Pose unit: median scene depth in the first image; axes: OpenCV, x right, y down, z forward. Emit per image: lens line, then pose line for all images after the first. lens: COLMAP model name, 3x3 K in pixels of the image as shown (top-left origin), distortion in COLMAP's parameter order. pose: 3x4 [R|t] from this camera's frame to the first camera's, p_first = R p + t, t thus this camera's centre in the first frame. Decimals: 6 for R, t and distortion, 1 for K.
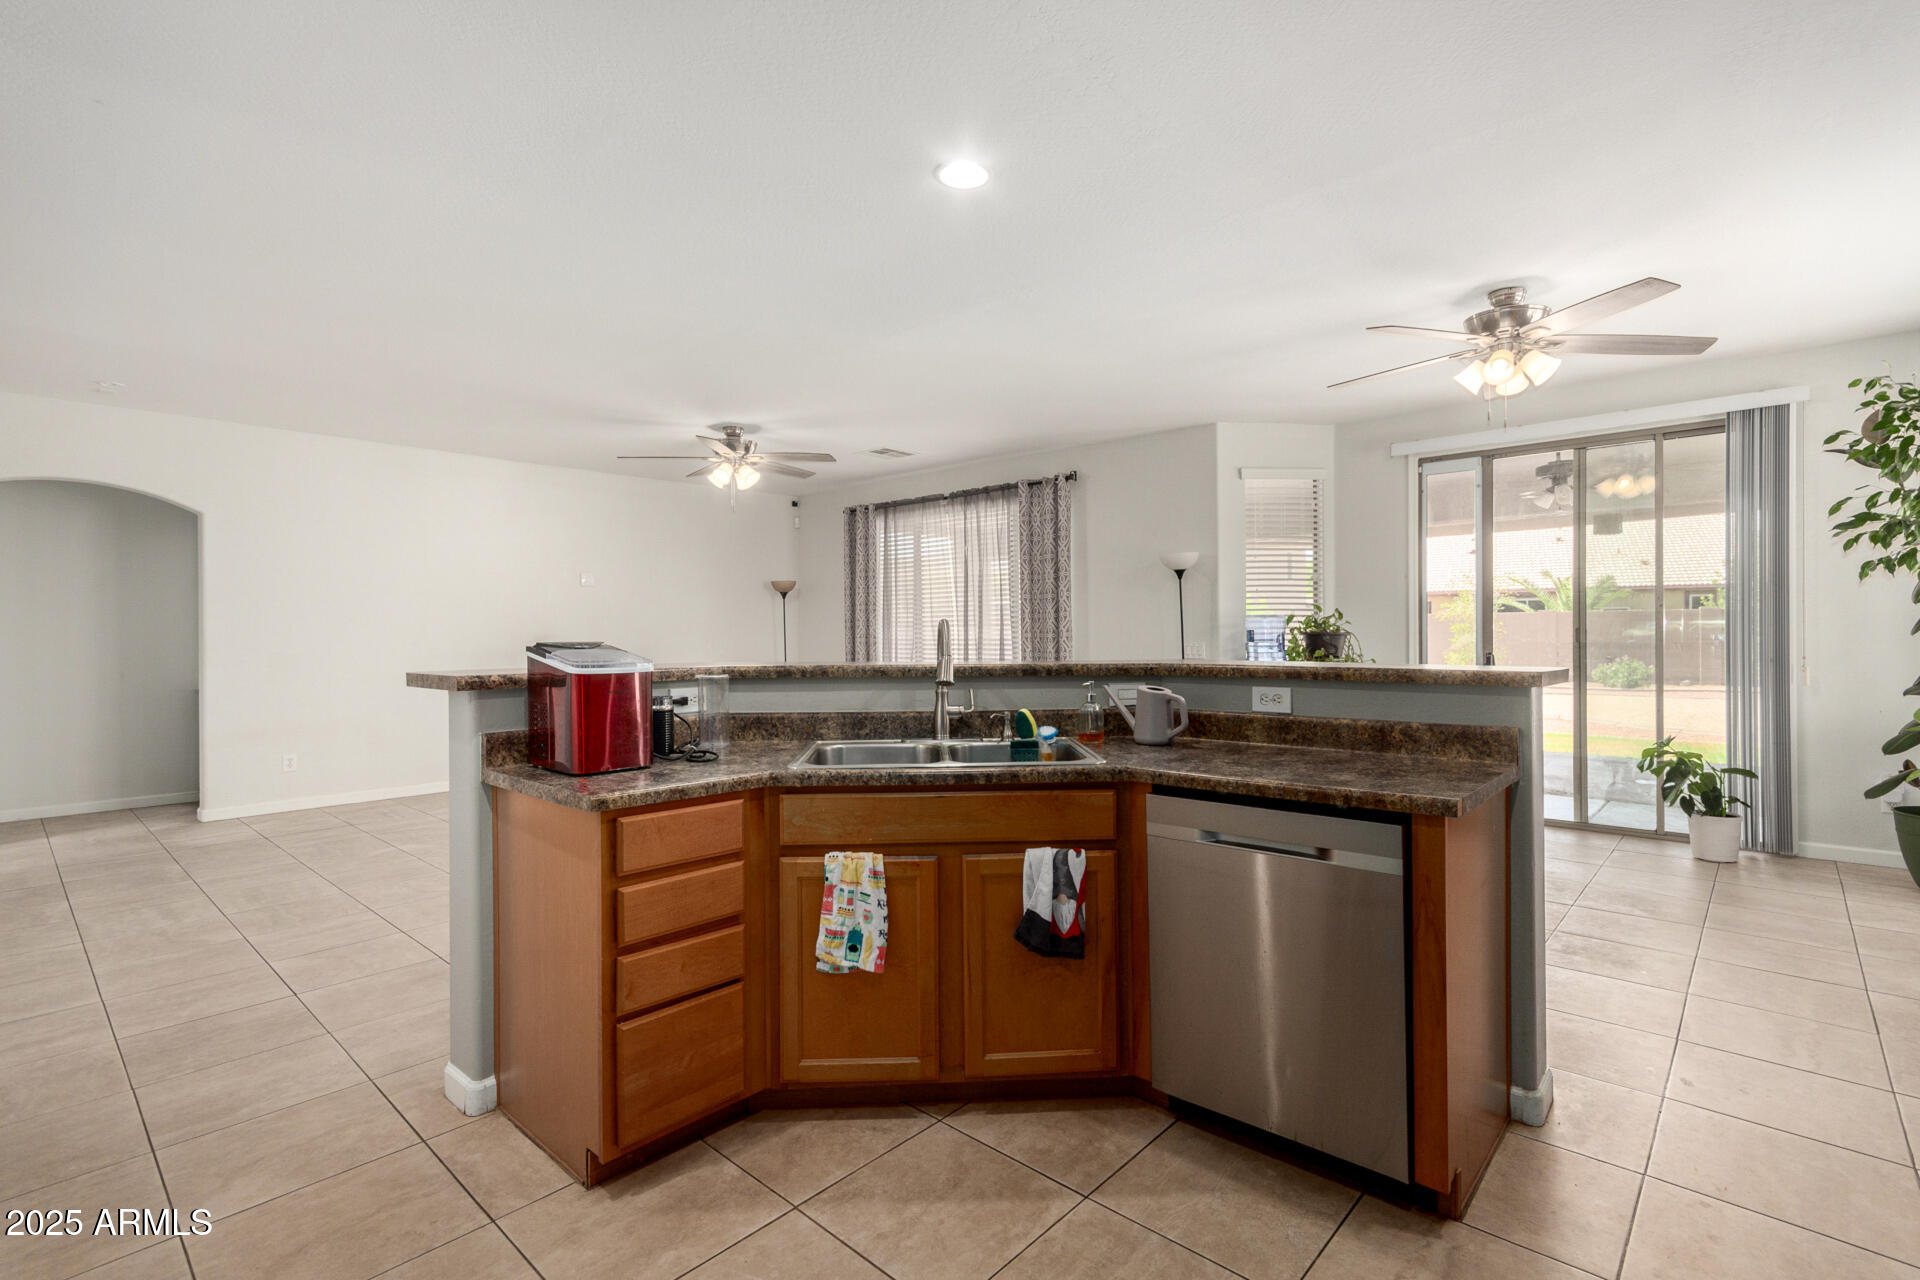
lens RADIAL K [[897.1, 0, 959.0], [0, 897.1, 637.4], [0, 0, 1]] dist [0.006092, -0.002657]
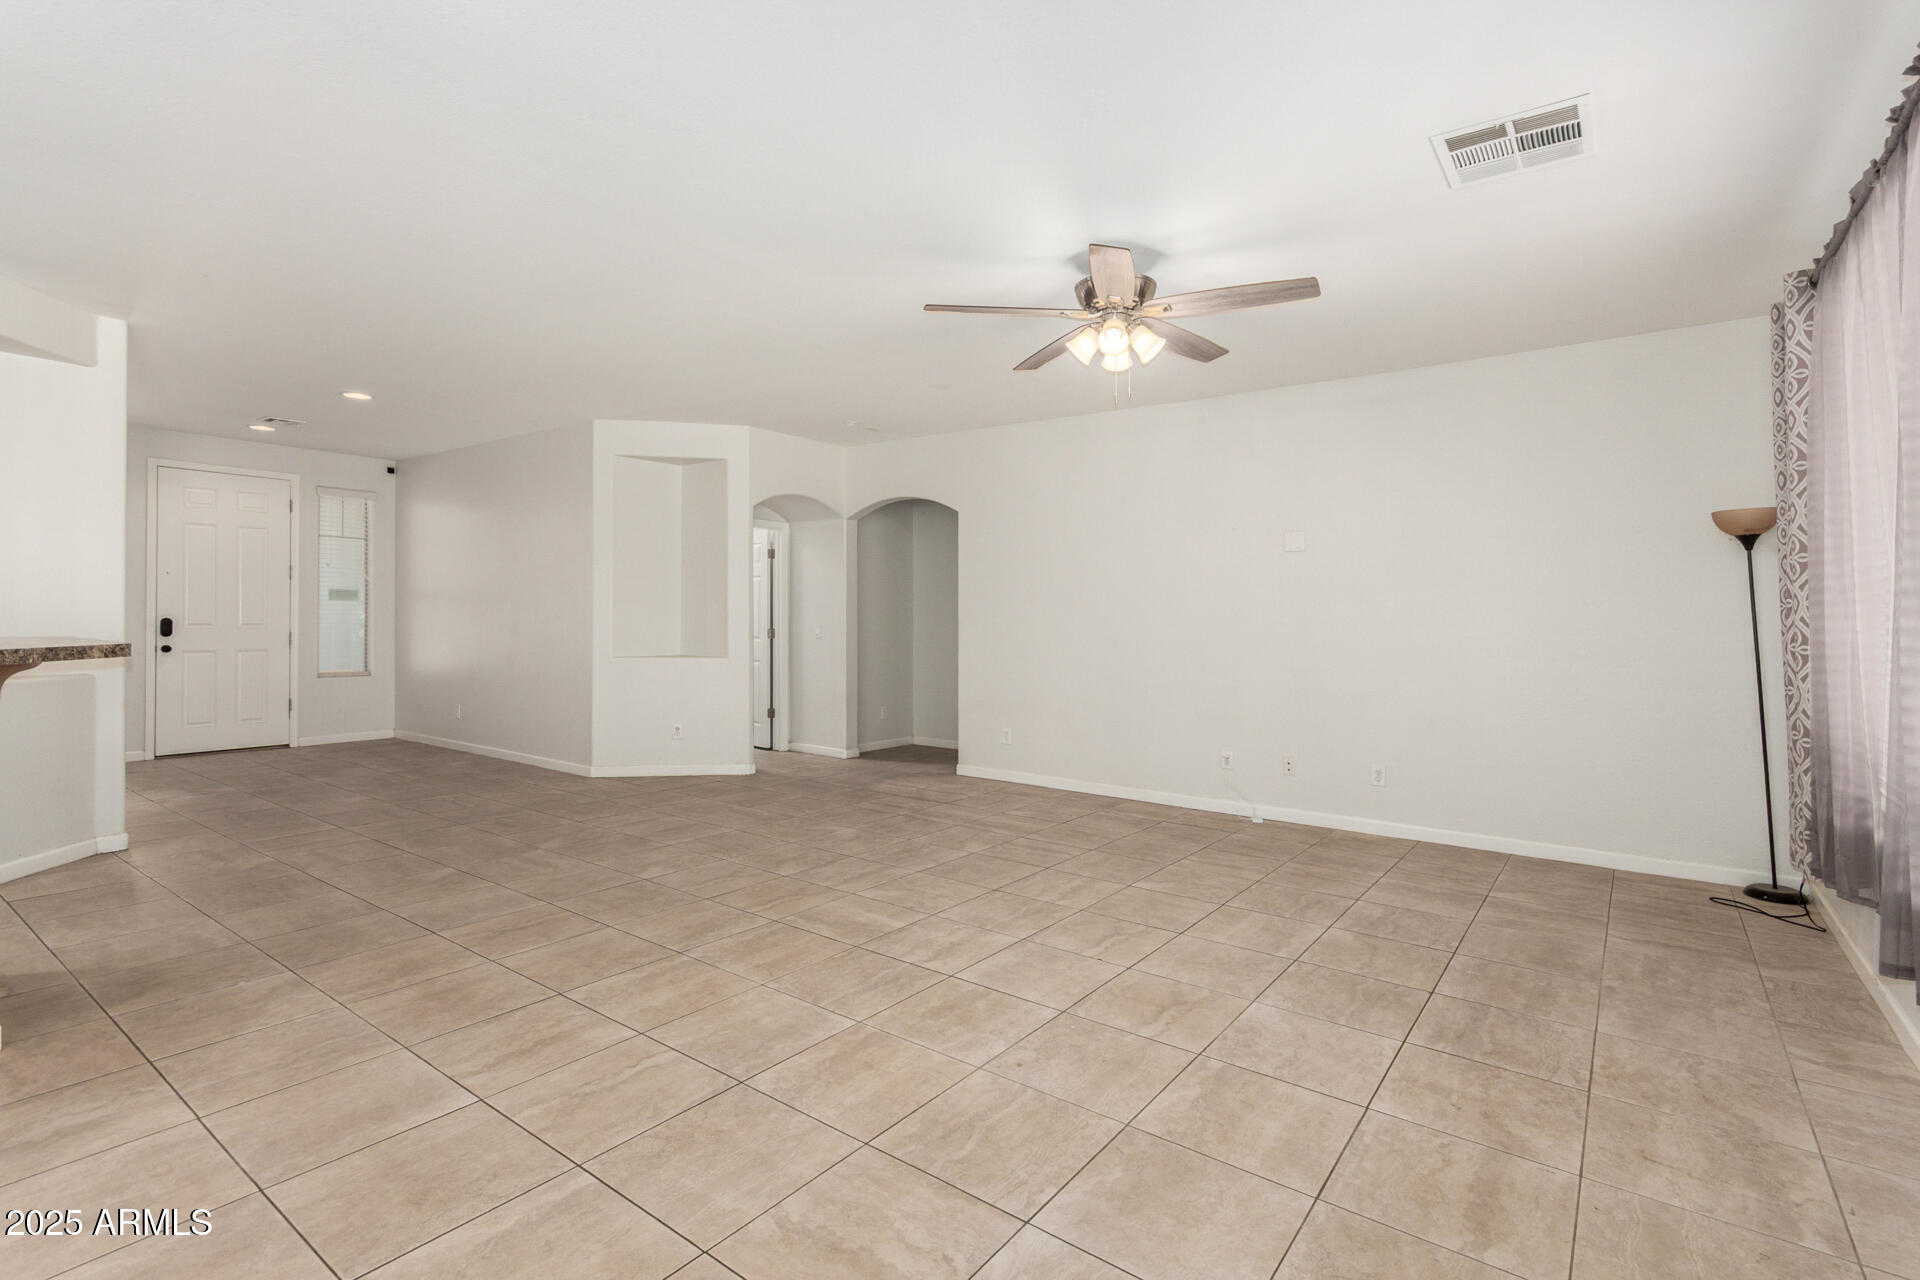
lens RADIAL K [[897.1, 0, 967.6], [0, 897.1, 602.4], [0, 0, 1]] dist [0.006092, -0.002657]
pose [[0.093608, -0.008385, -0.995574, 0.272425], [-0.016164, 0.999820, -0.009940, -0.006865], [0.995478, 0.017023, 0.093456, 0.735003]]
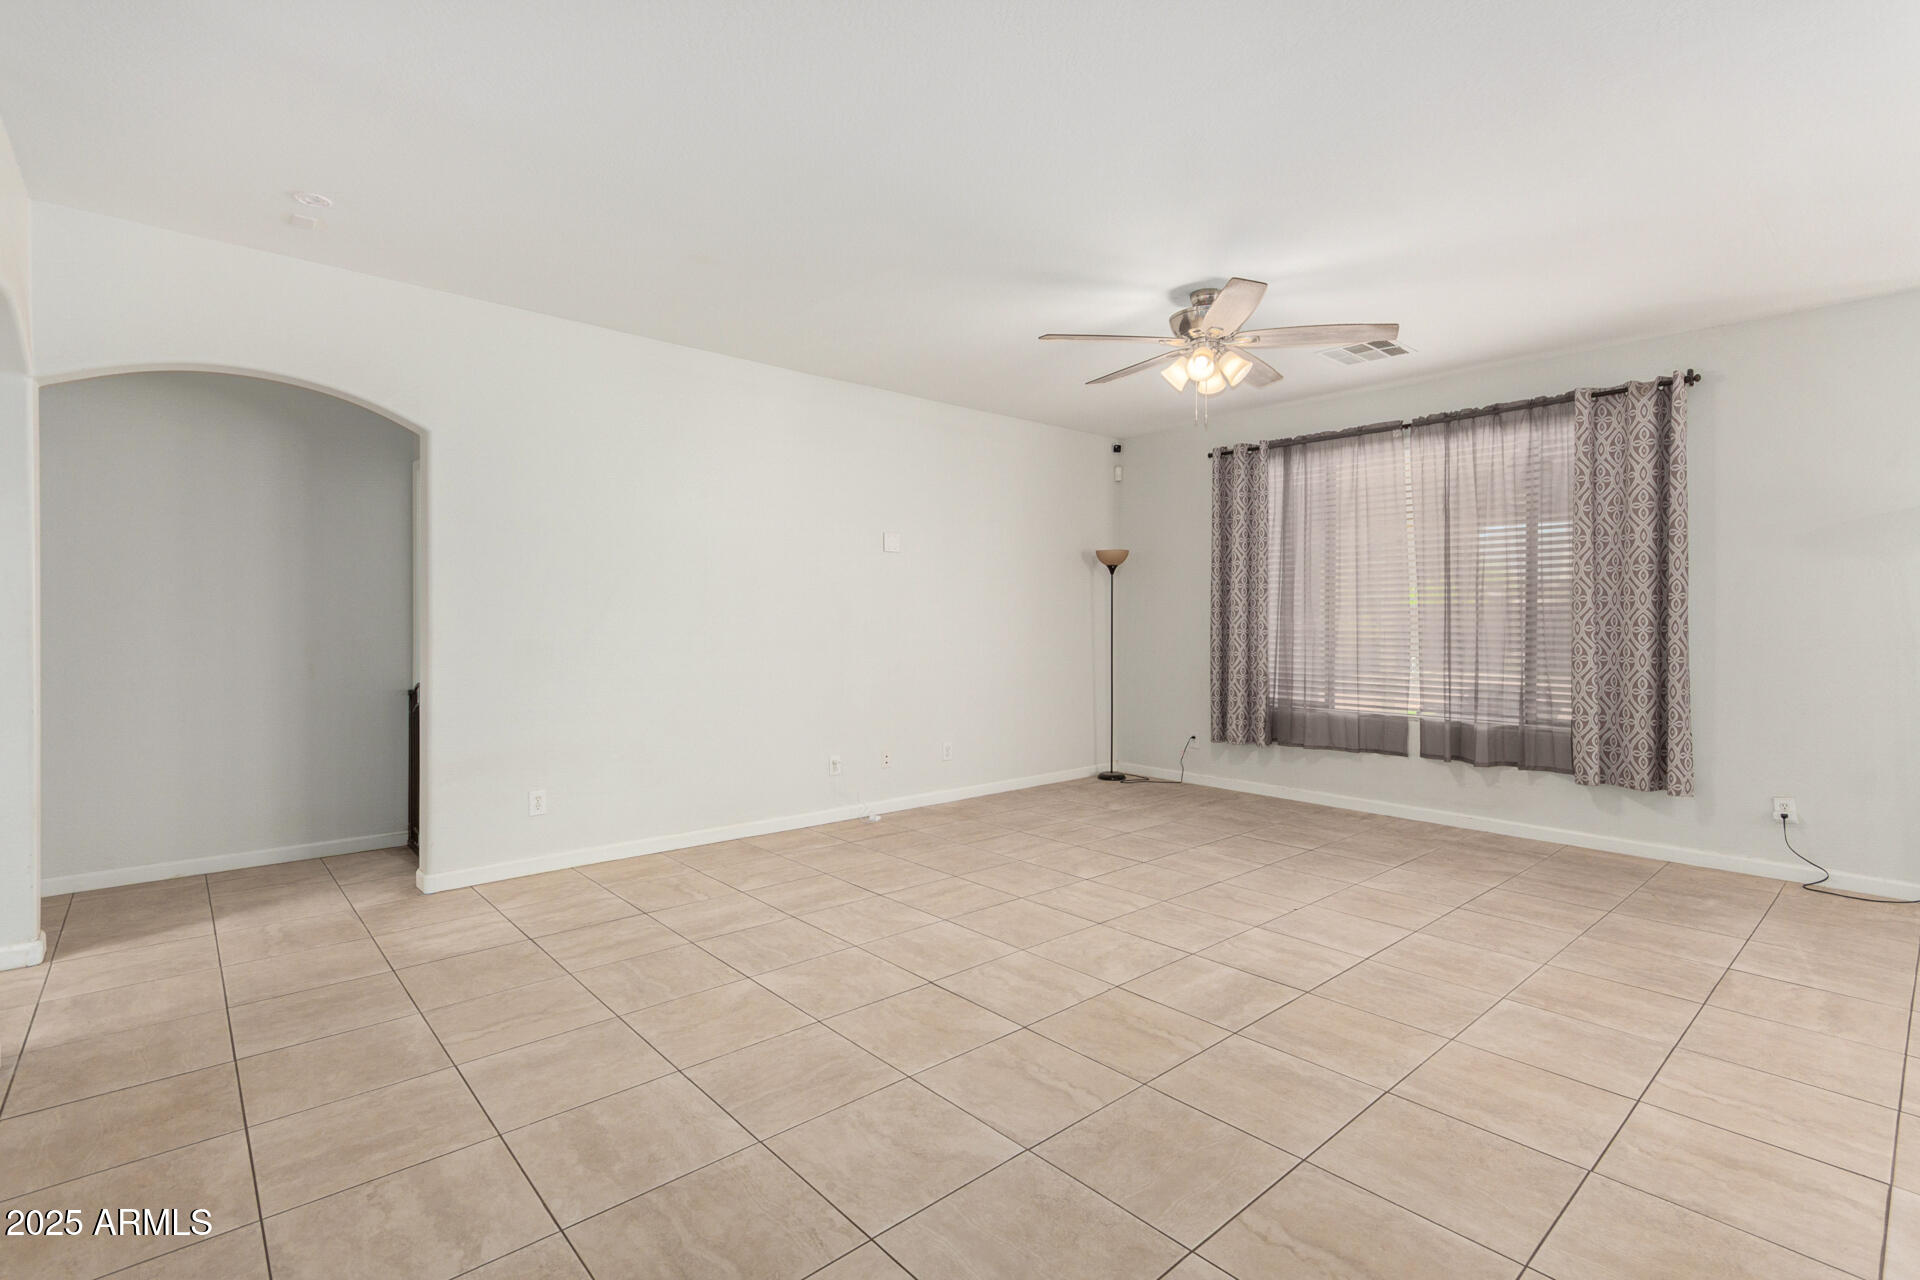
lens RADIAL K [[897.1, 0, 970.9], [0, 897.1, 633.4], [0, 0, 1]] dist [0.006092, -0.002657]
pose [[0.994706, 0.012433, -0.102006, -0.300744], [-0.011188, 0.999856, 0.012769, -0.001890], [0.102150, -0.011561, 0.994702, 0.305955]]
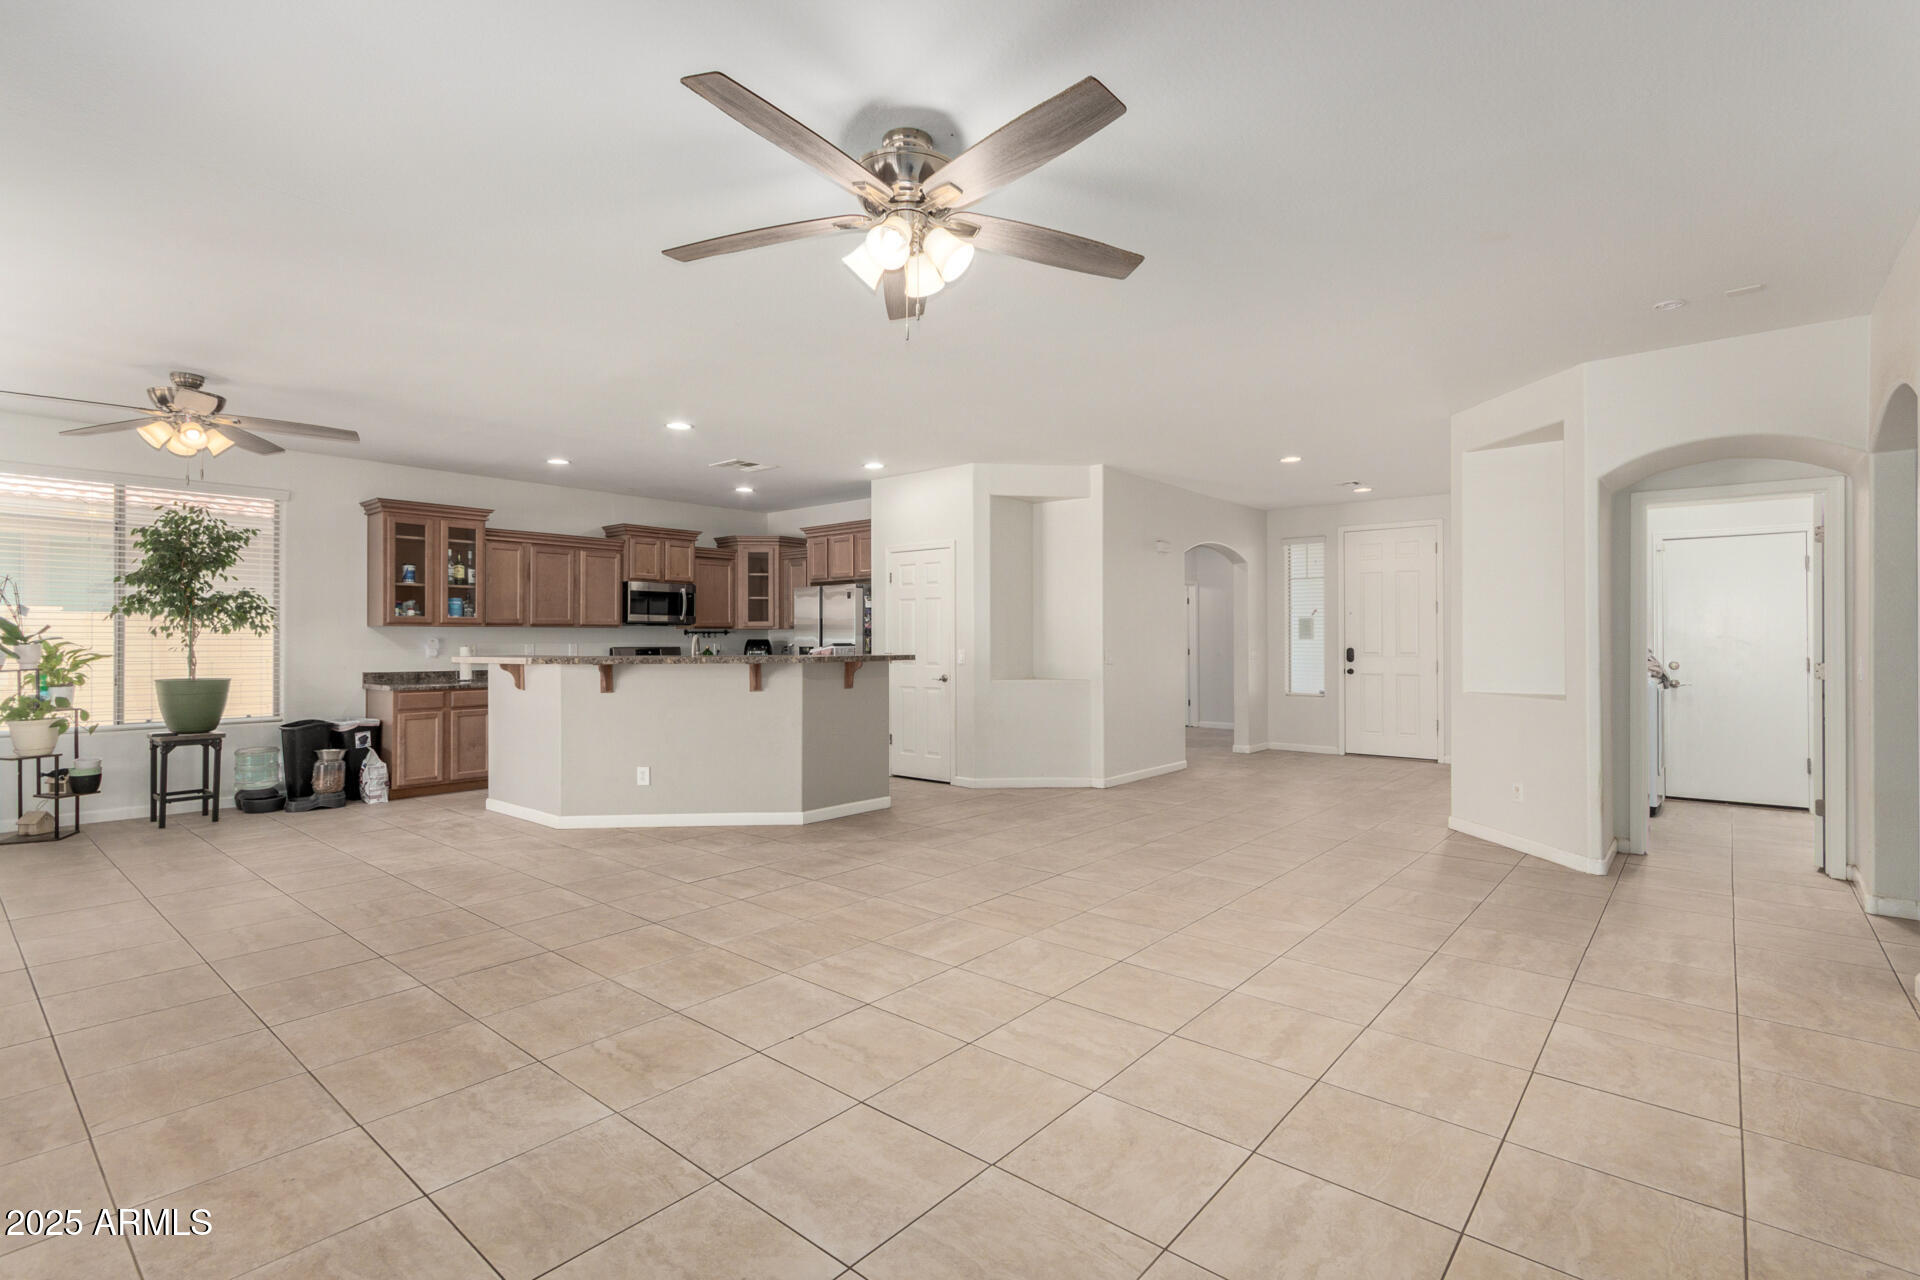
lens RADIAL K [[897.1, 0, 975.7], [0, 897.1, 637.6], [0, 0, 1]] dist [0.006092, -0.002657]
pose [[-0.999314, 0.007098, -0.036353, -0.228681], [0.007103, 0.999975, 0.000004, -0.003539], [0.036353, -0.000255, -0.999339, 1.222979]]
